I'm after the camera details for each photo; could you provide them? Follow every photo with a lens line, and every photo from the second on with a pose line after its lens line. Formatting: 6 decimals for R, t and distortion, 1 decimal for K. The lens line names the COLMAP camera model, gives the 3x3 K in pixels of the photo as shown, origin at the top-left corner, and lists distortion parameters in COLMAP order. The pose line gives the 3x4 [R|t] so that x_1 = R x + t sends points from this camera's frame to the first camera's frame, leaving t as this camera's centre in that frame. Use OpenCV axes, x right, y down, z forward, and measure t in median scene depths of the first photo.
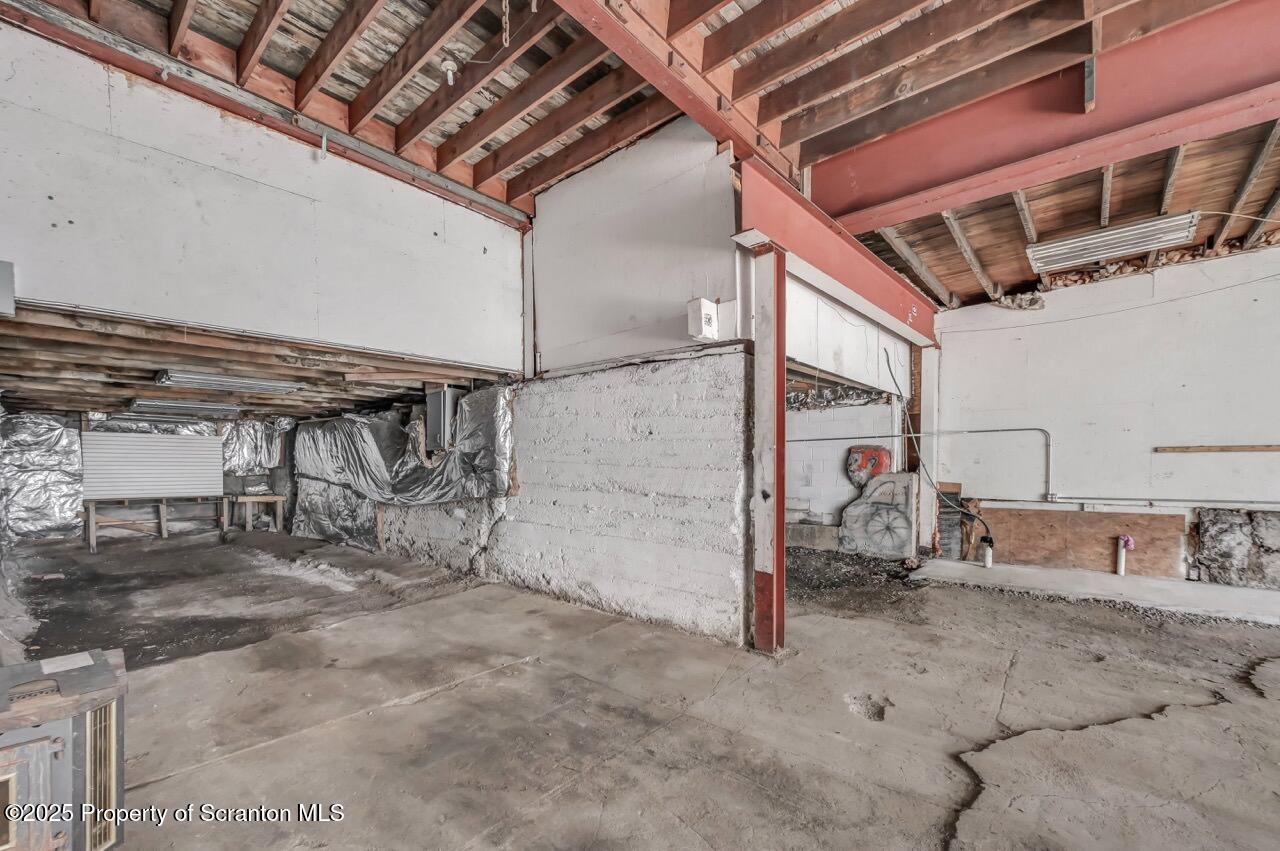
lens RADIAL K [[537.1, 0, 643.6], [0, 537.1, 477.0], [0, 0, 1]] dist [0.002189, 0.000195]
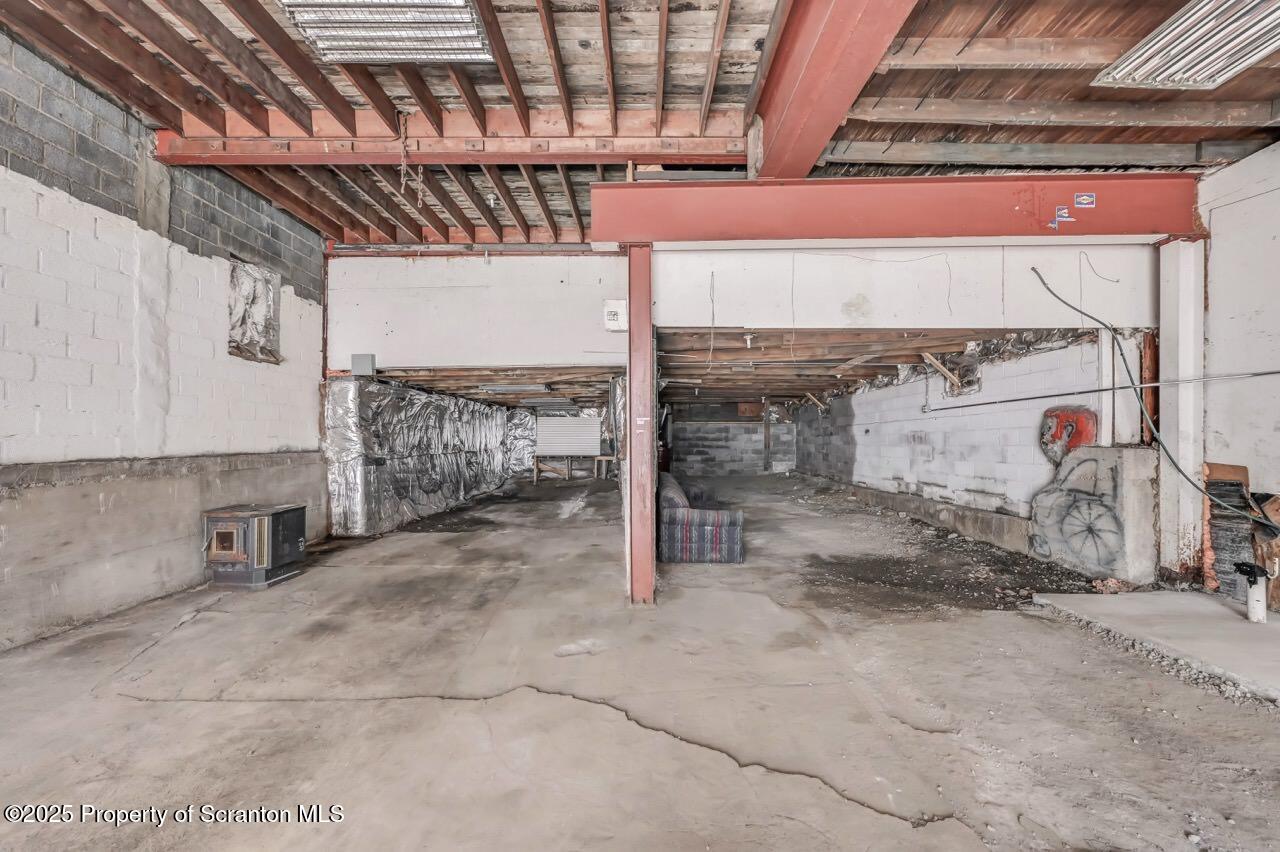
lens RADIAL K [[517.7, 0, 644.2], [0, 517.7, 436.8], [0, 0, 1]] dist [-0.000069, 0.000531]
pose [[0.652635, 0.000151, -0.757673, 0.578233], [-0.014158, 0.999828, -0.011996, -0.004108], [0.757540, 0.018556, 0.652524, 0.164921]]
